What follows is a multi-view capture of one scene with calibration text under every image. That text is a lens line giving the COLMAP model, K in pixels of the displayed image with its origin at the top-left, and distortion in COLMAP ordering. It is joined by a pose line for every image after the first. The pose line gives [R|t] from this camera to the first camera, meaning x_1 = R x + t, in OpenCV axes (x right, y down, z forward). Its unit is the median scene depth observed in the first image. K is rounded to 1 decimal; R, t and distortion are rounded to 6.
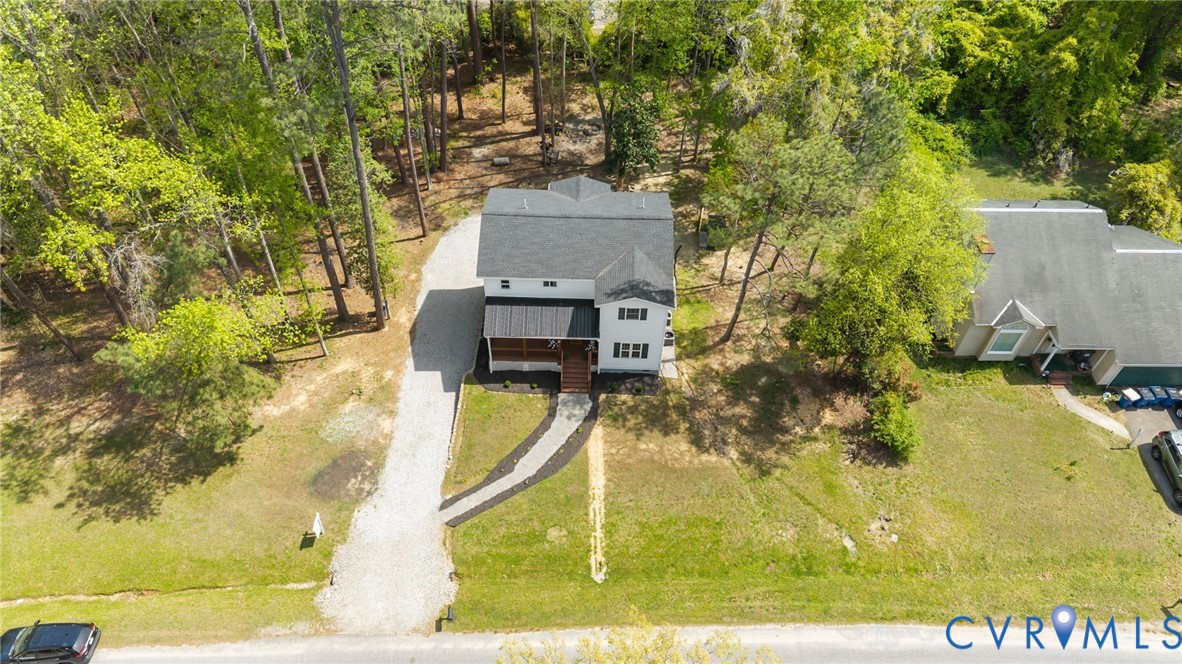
lens RADIAL K [[795.4, 0, 584.4], [0, 795.4, 327.0], [0, 0, 1]] dist [0.019394, -0.034624]
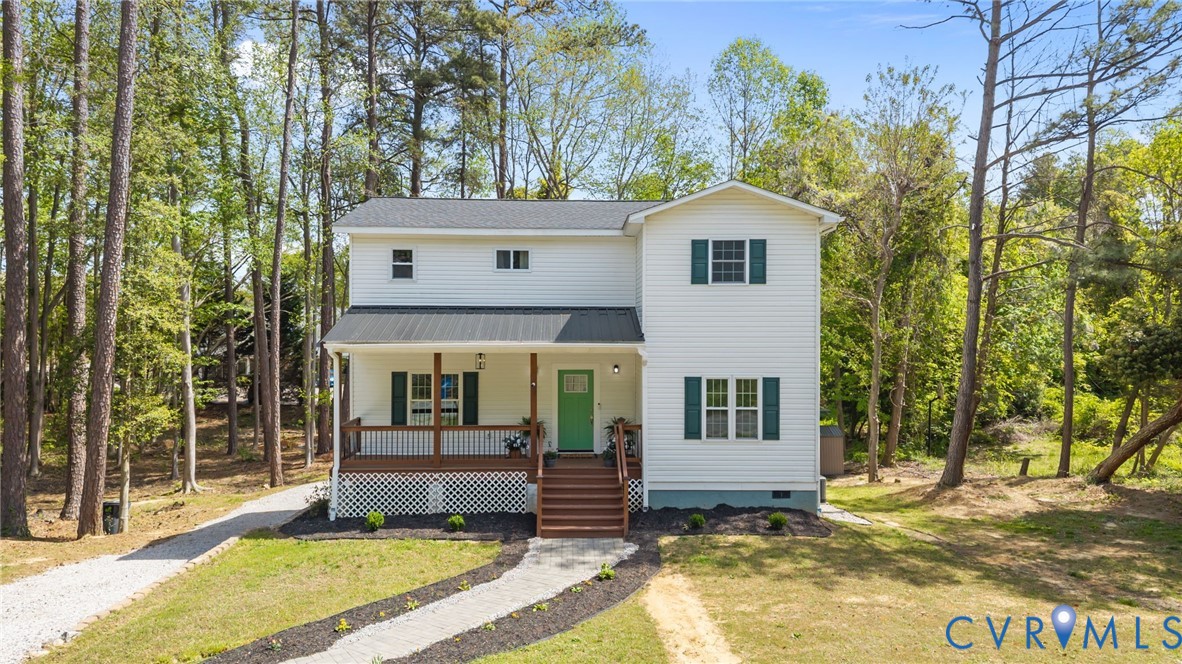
lens RADIAL K [[795.4, 0, 587.1], [0, 795.4, 328.0], [0, 0, 1]] dist [0.019394, -0.034624]
pose [[0.998803, -0.013068, 0.047140, -0.023922], [0.043756, 0.669528, -0.741497, 0.269833], [-0.021872, 0.742672, 0.669298, 0.732488]]
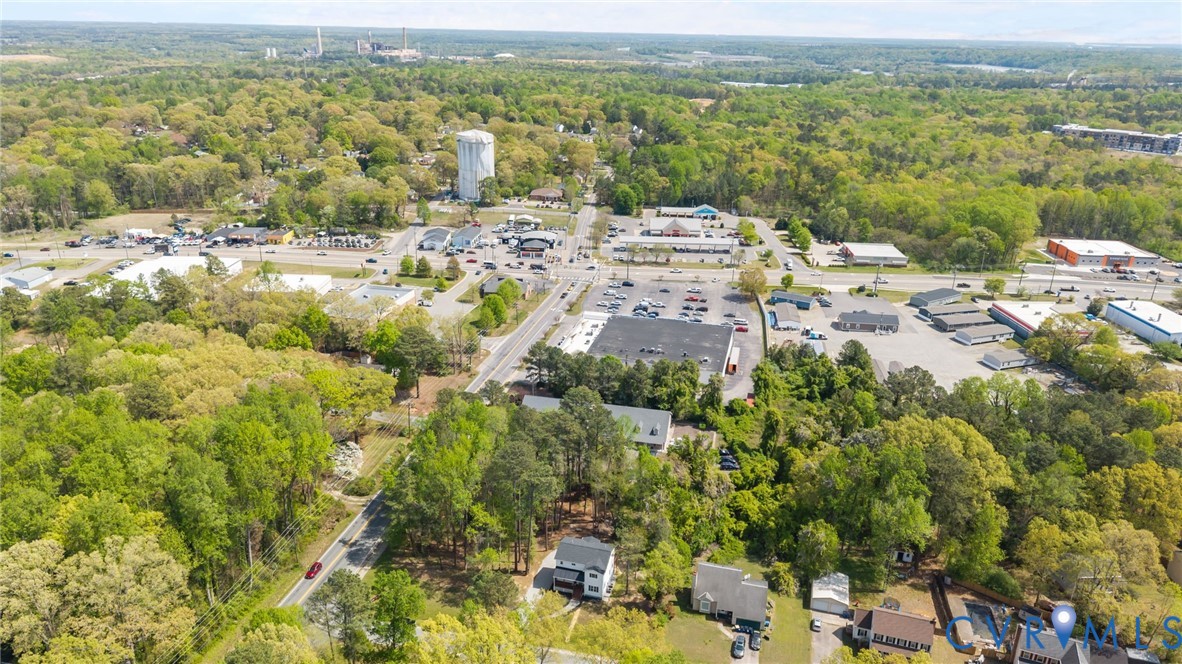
lens RADIAL K [[795.4, 0, 591.2], [0, 795.4, 331.1], [0, 0, 1]] dist [0.019394, -0.034624]
pose [[0.970194, 0.088648, -0.225531, 0.735041], [-0.179051, 0.889371, -0.420665, 0.494509], [0.163290, 0.448509, 0.878736, -2.568943]]
